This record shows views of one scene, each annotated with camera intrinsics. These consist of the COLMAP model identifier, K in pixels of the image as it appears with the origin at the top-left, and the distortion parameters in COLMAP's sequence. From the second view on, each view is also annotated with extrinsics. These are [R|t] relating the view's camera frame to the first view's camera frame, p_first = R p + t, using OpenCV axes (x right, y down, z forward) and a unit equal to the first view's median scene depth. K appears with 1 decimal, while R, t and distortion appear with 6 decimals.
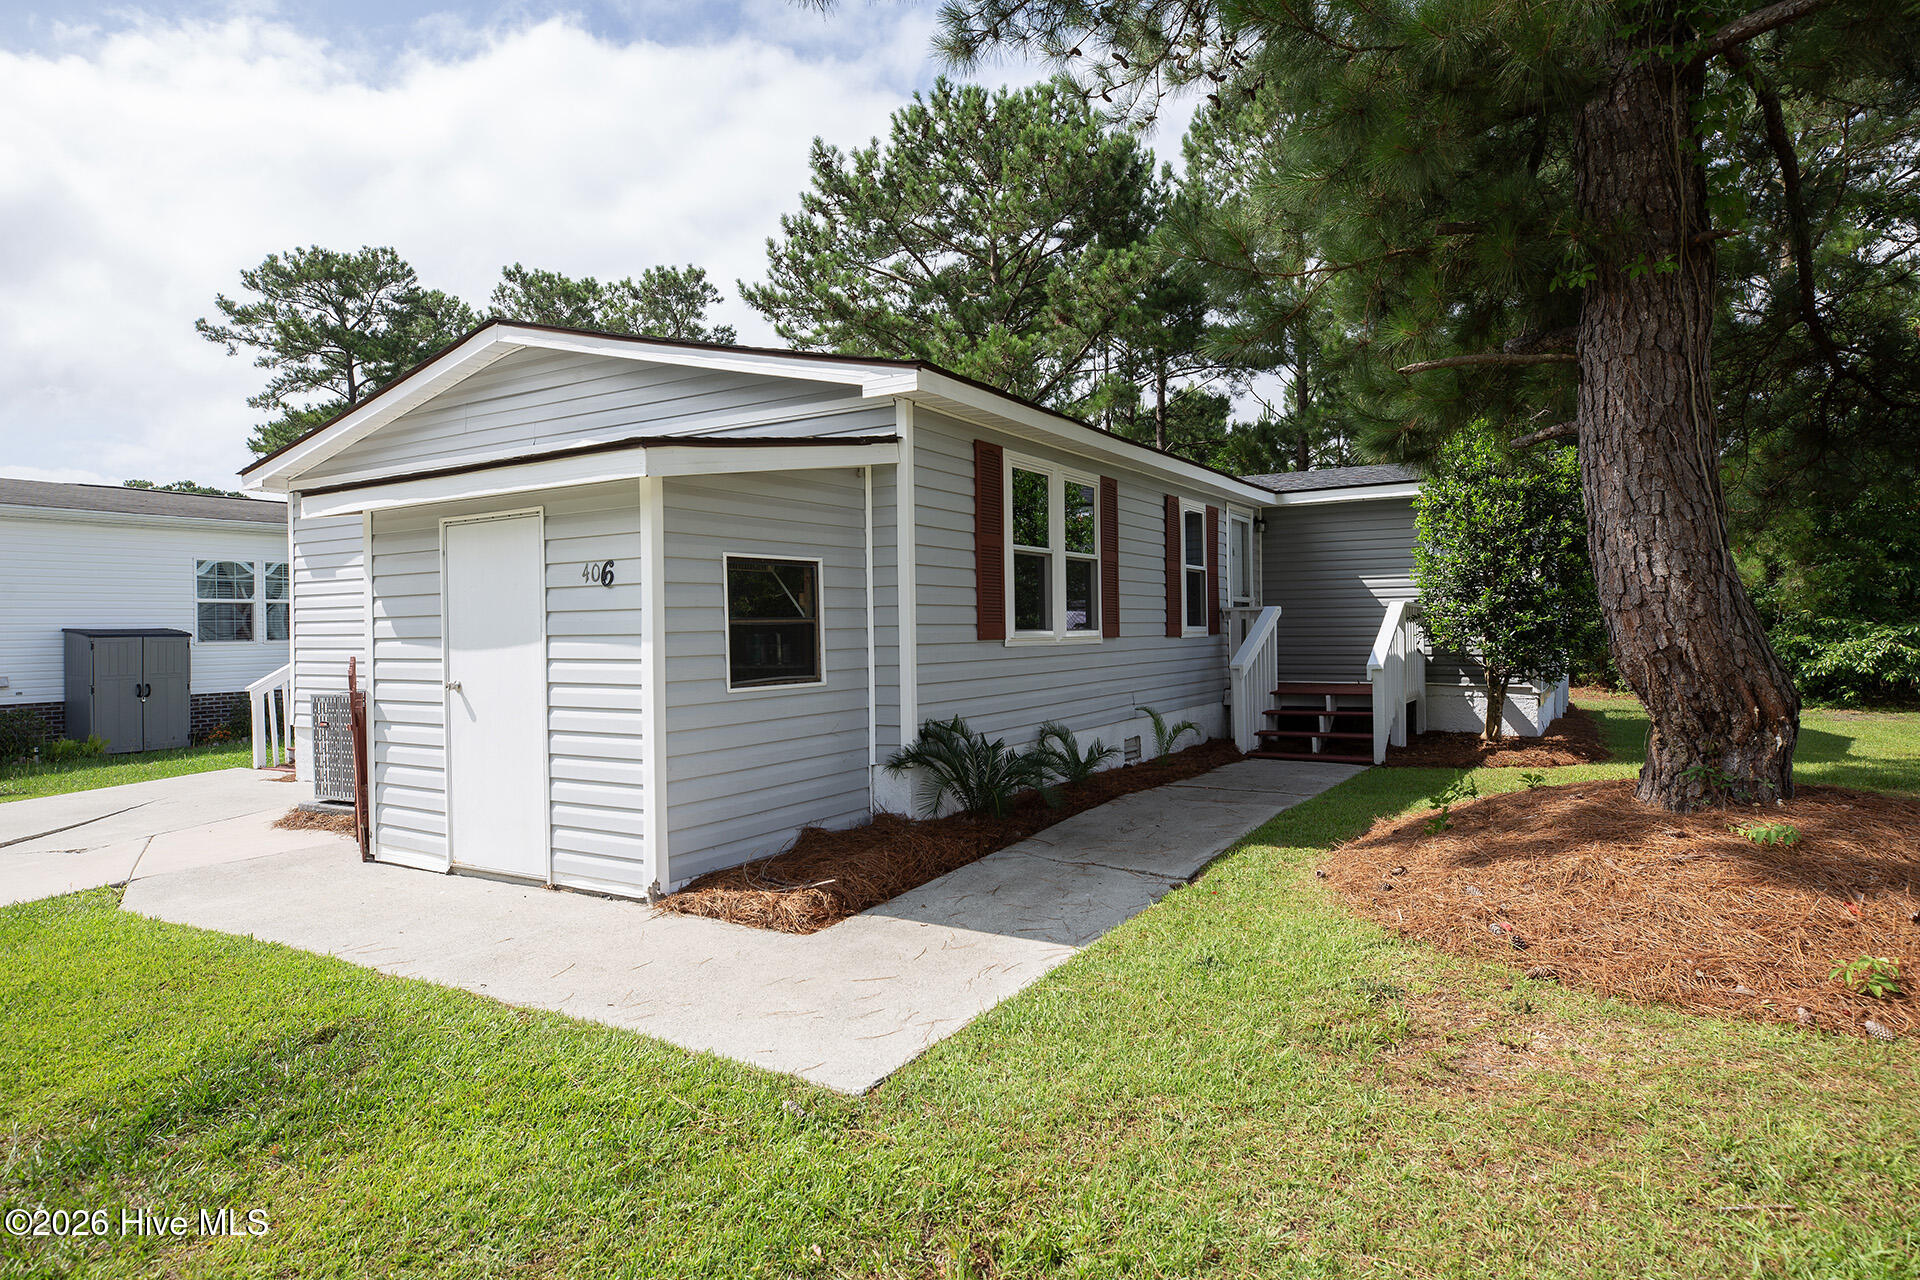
lens RADIAL K [[1110.2, 0, 960.0], [0, 1110.2, 640.0], [0, 0, 1]] dist [0.002400, -0.000346]
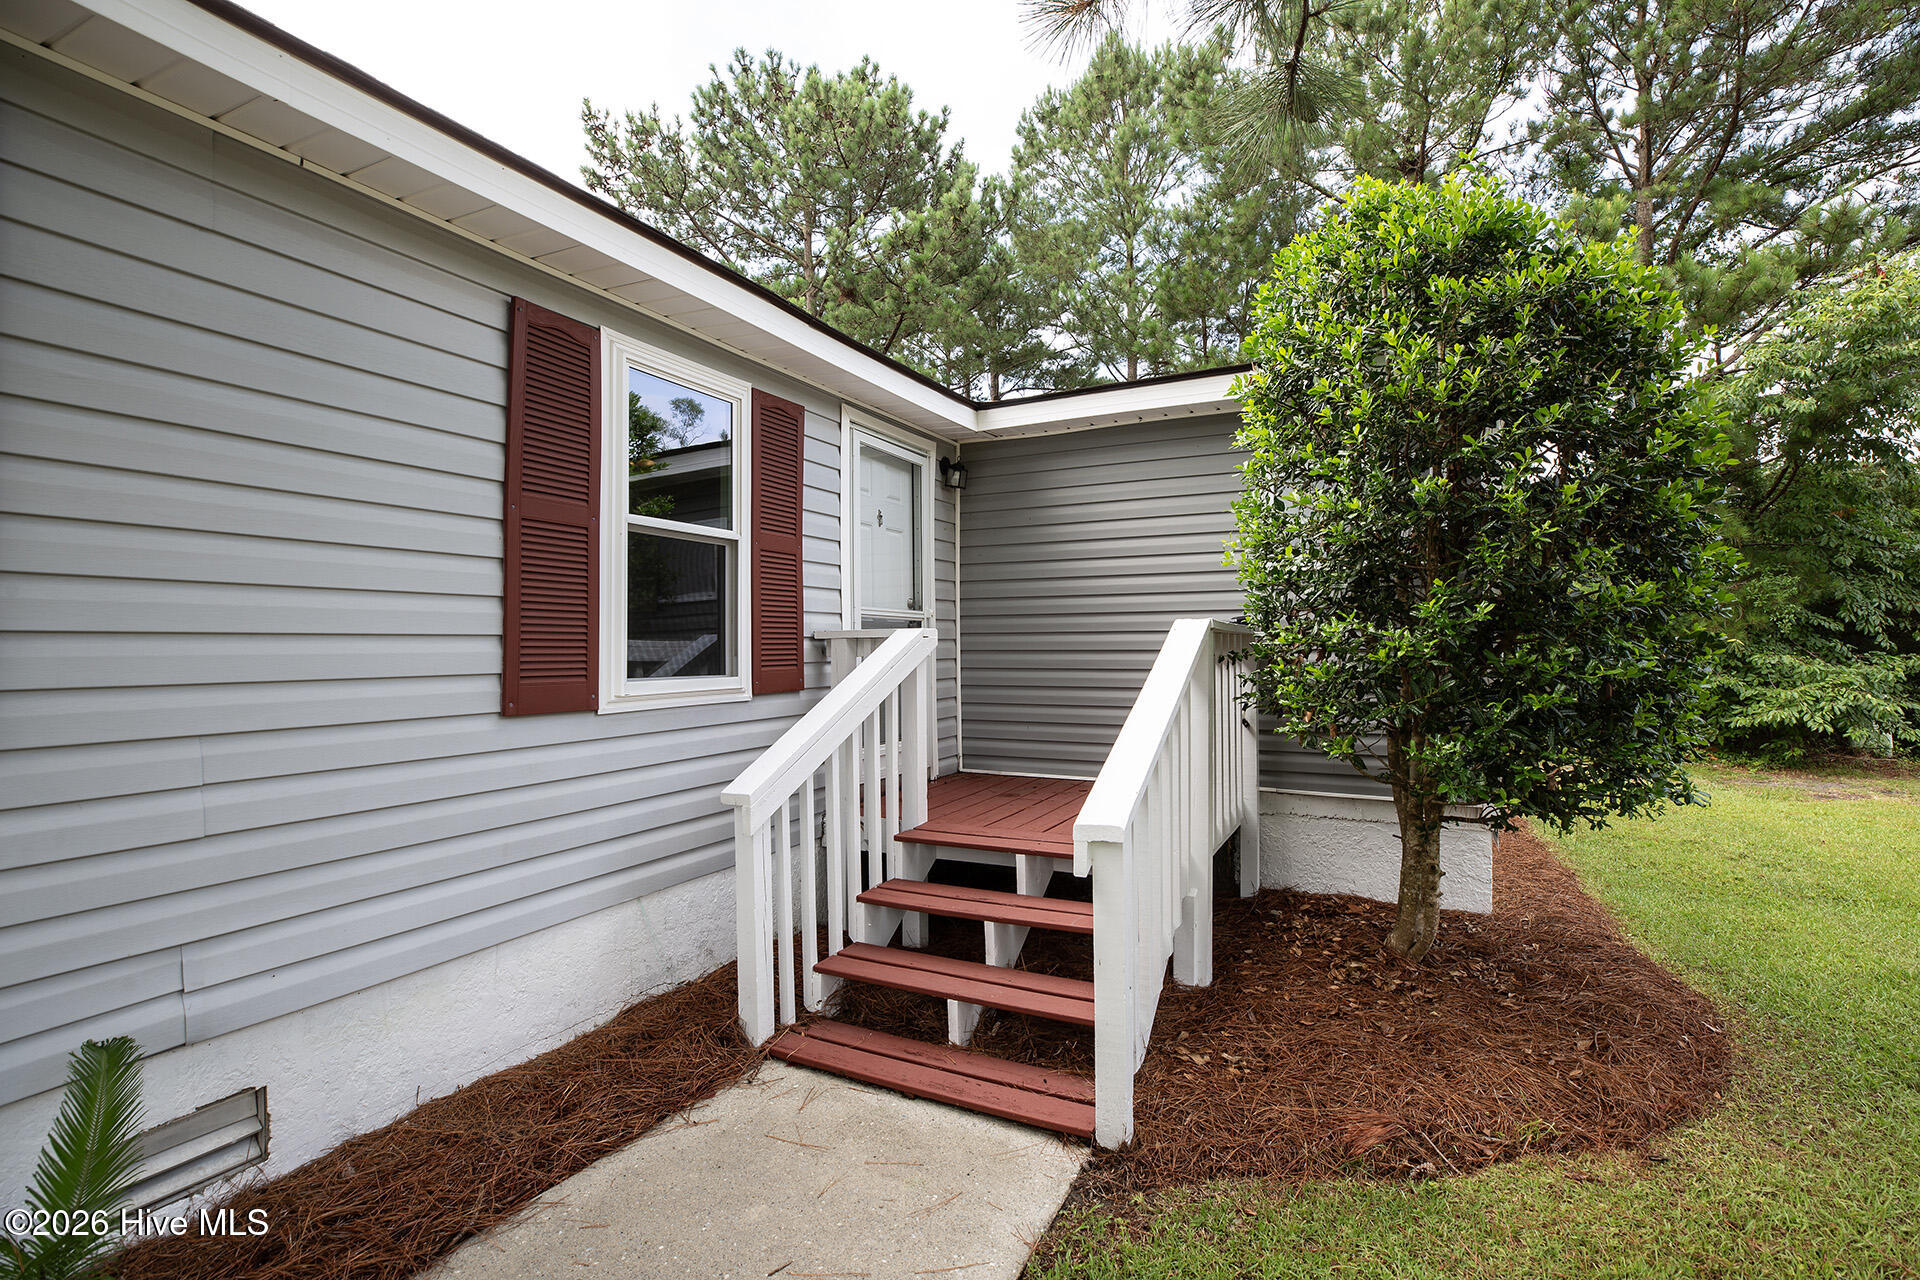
lens RADIAL K [[884.1, 0, 960.0], [0, 884.1, 640.0], [0, 0, 1]] dist [-0.041734, -0.000040]
pose [[0.997493, 0.009304, 0.070155, 0.244601], [-0.008099, 0.999815, -0.017446, -0.018214], [-0.070304, 0.016834, 0.997384, 0.586351]]
